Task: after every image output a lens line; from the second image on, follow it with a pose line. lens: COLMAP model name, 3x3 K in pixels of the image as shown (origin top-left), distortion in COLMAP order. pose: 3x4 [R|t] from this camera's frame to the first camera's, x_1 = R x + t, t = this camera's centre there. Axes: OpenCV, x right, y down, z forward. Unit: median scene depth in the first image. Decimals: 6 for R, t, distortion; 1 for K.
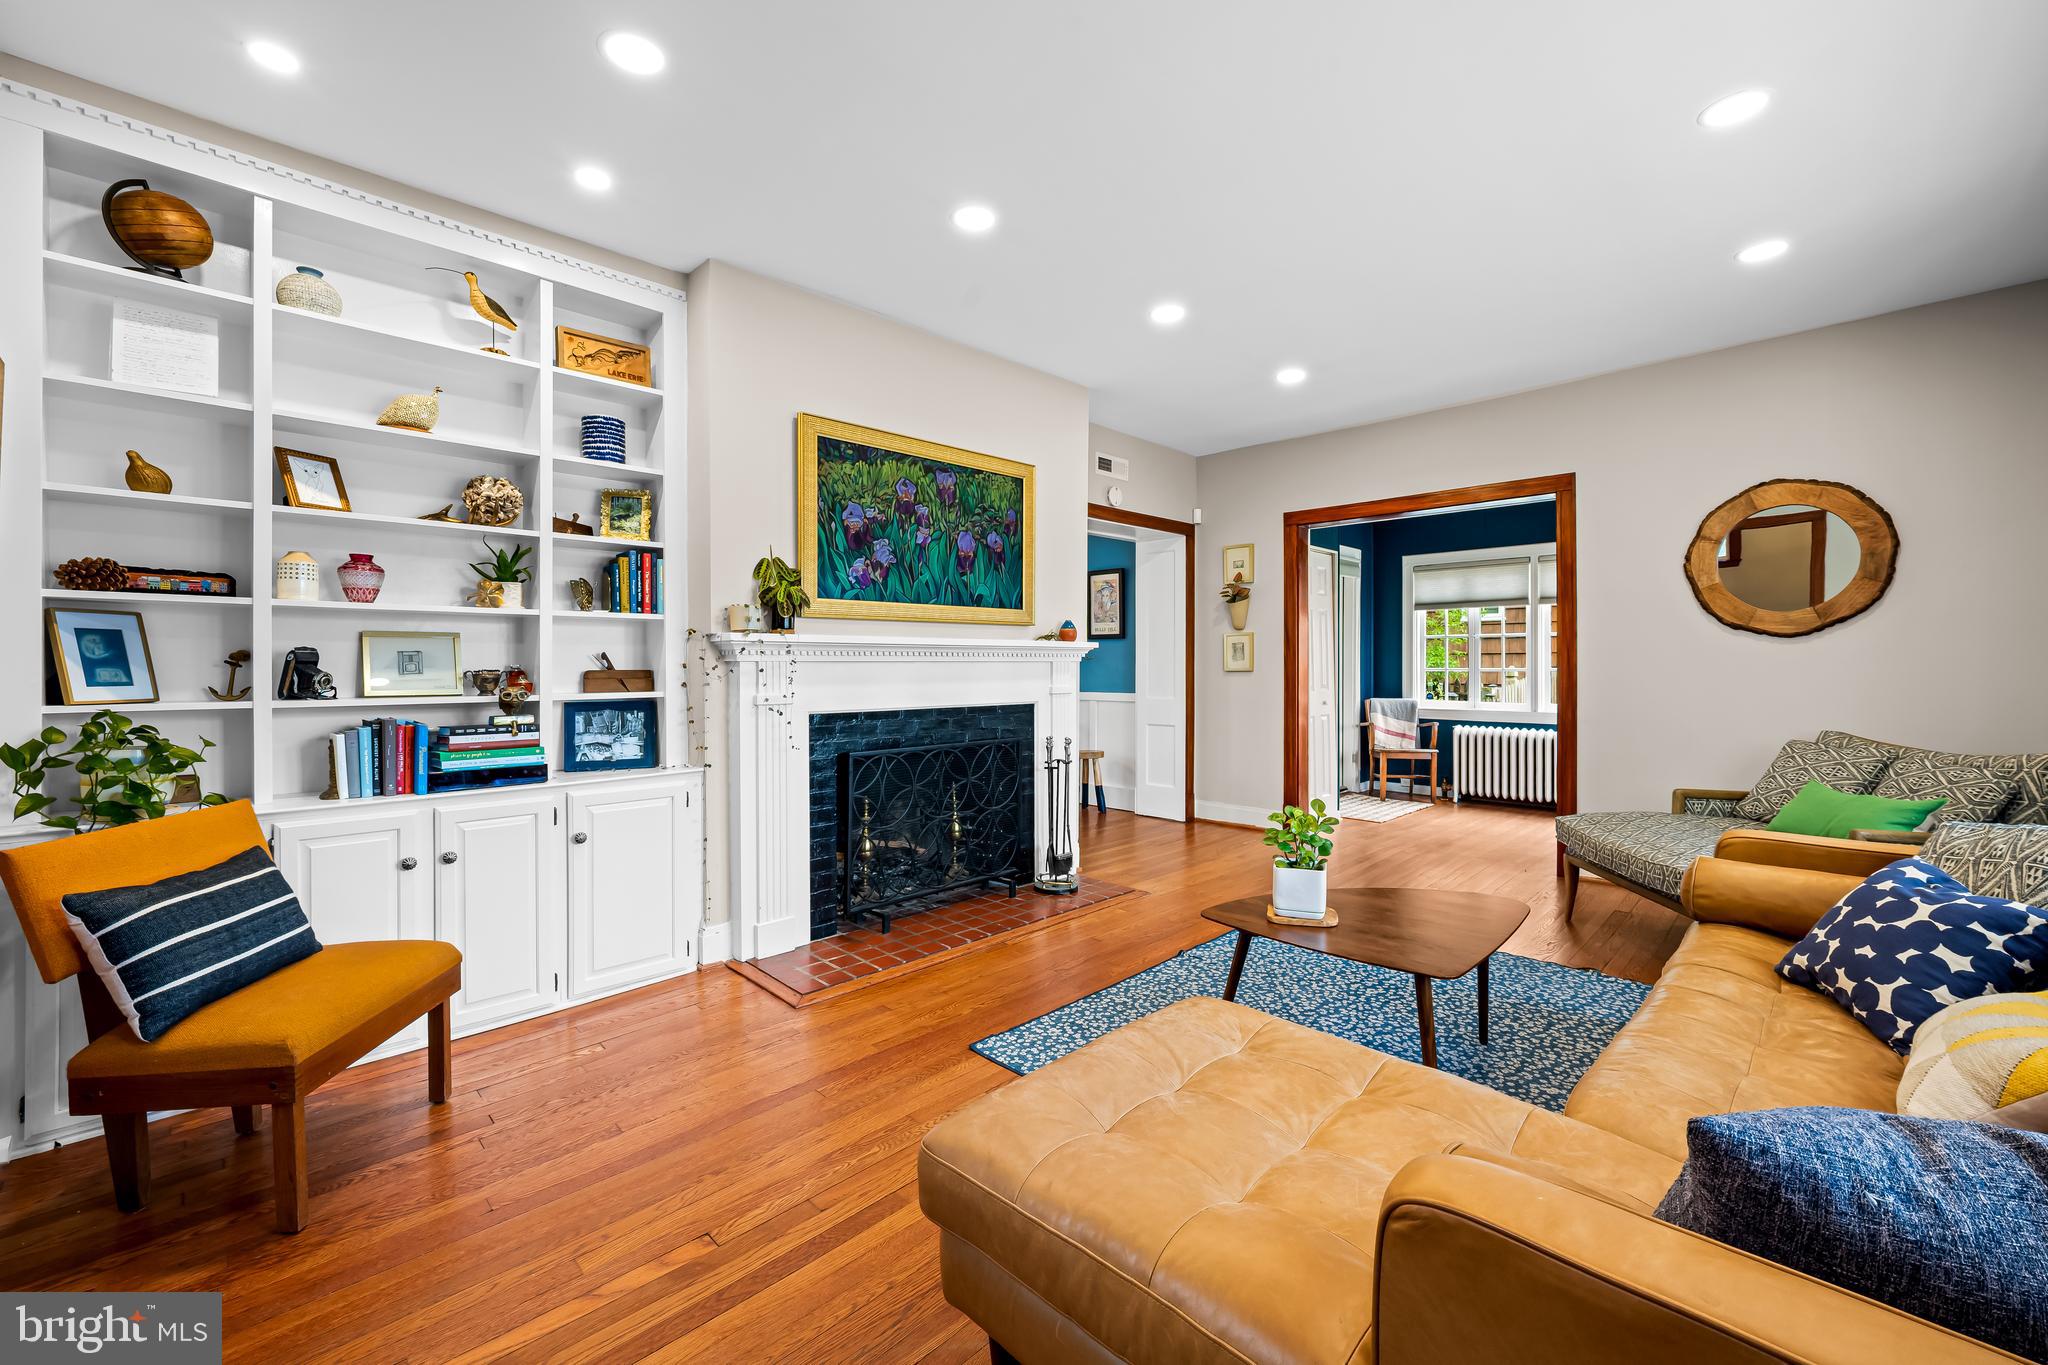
lens RADIAL K [[829.0, 0, 1021.1], [0, 829.0, 667.0], [0, 0, 1]] dist [-0.000687, -0.000032]
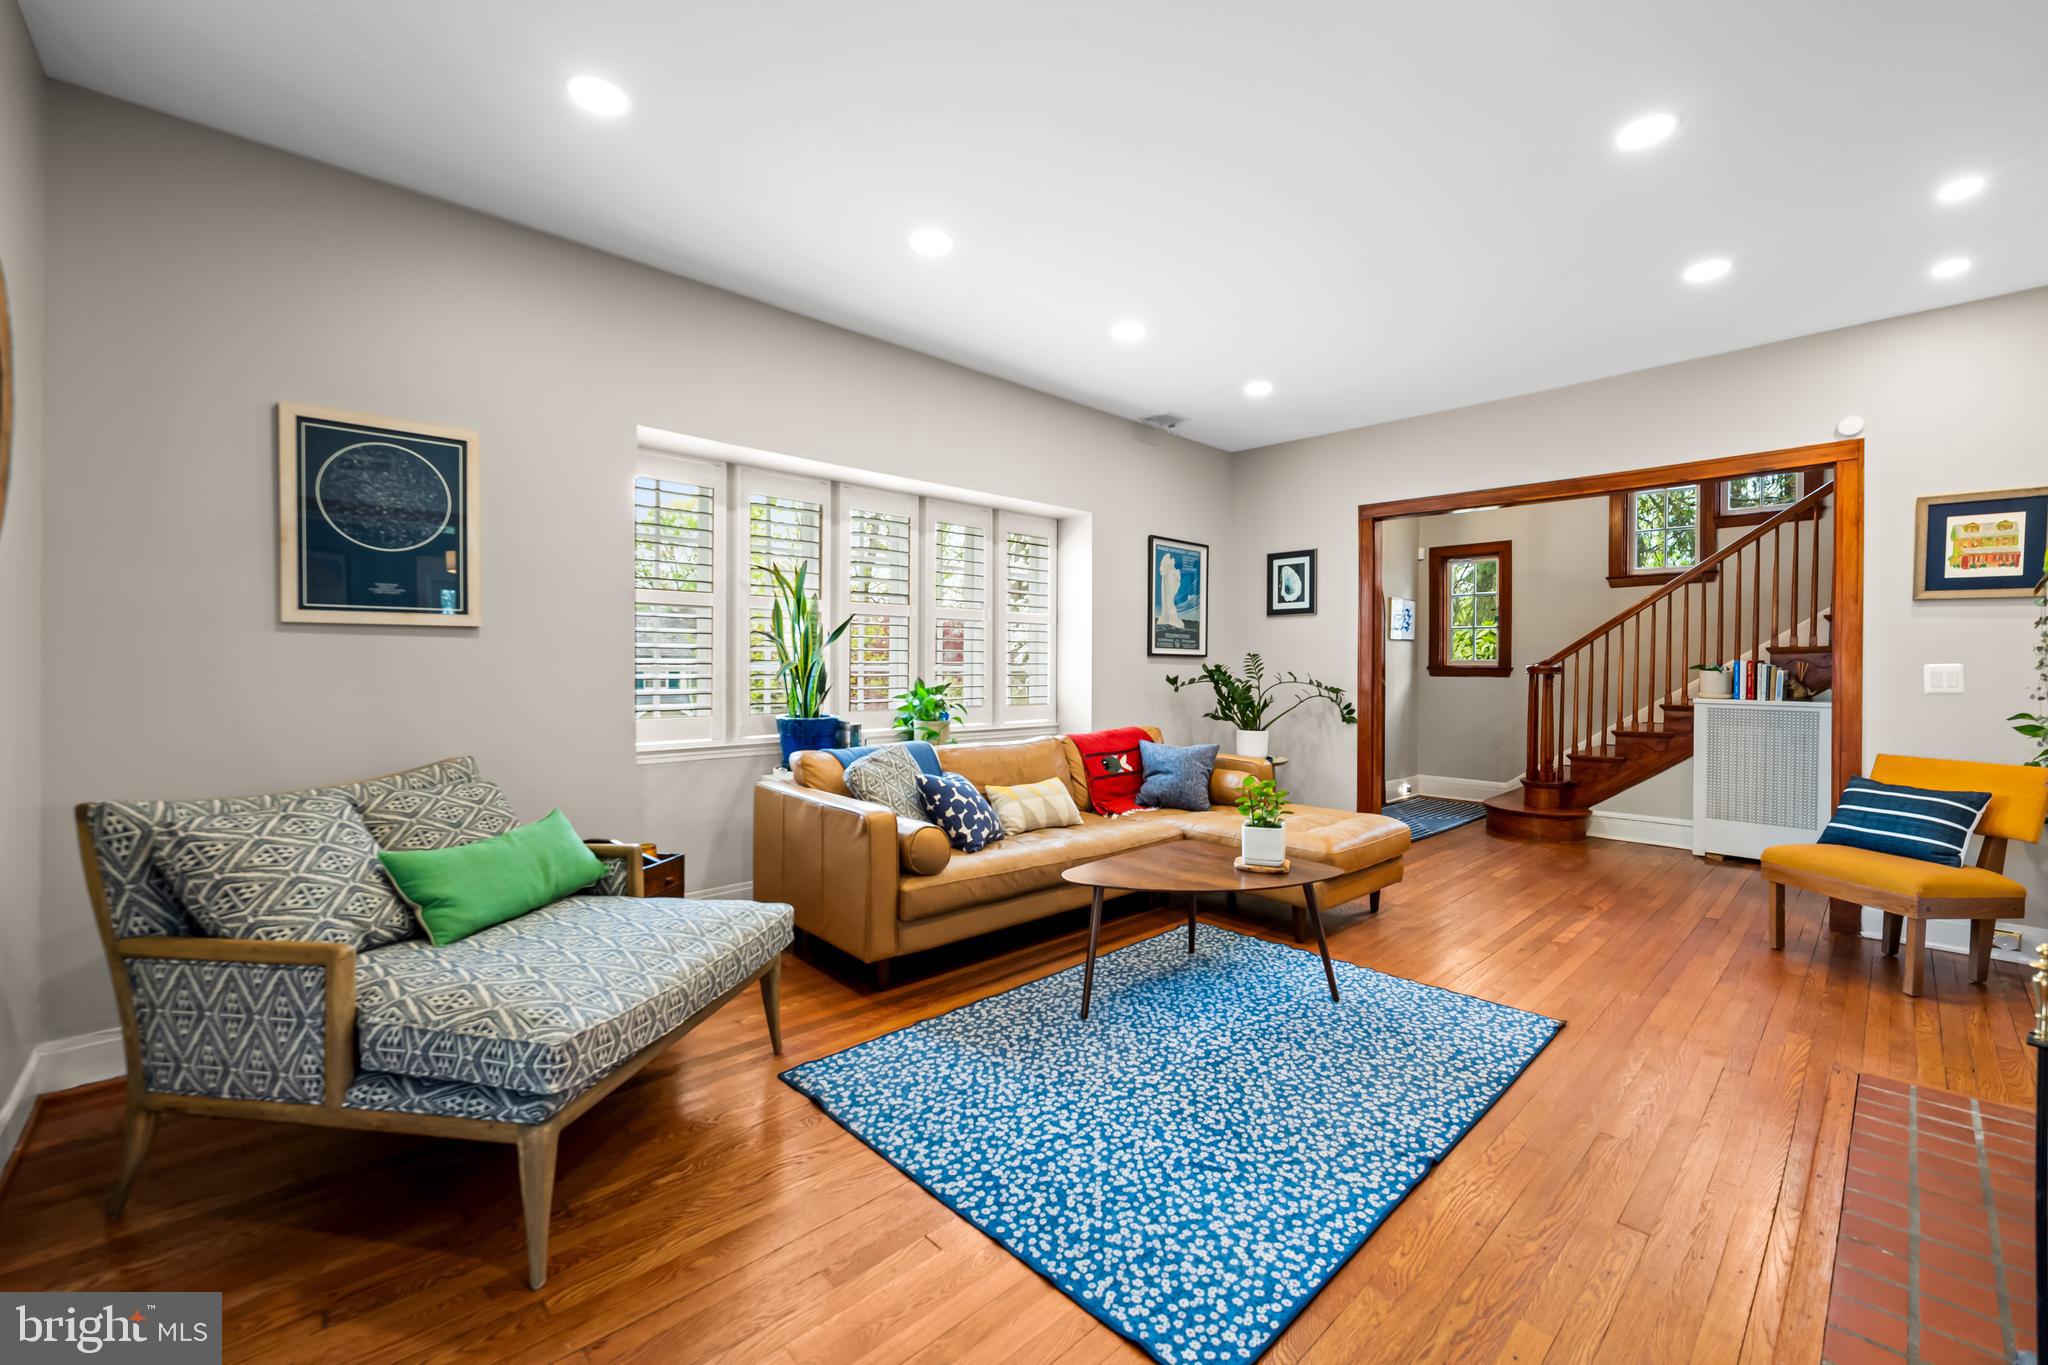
lens RADIAL K [[817.4, 0, 1001.7], [0, 817.4, 681.3], [0, 0, 1]] dist [-0.032207, 0.000226]
pose [[-0.998344, -0.001323, 0.057516, 0.432329], [-0.000038, 0.999751, 0.022328, -0.005117], [-0.057531, 0.022288, -0.998095, 1.466621]]
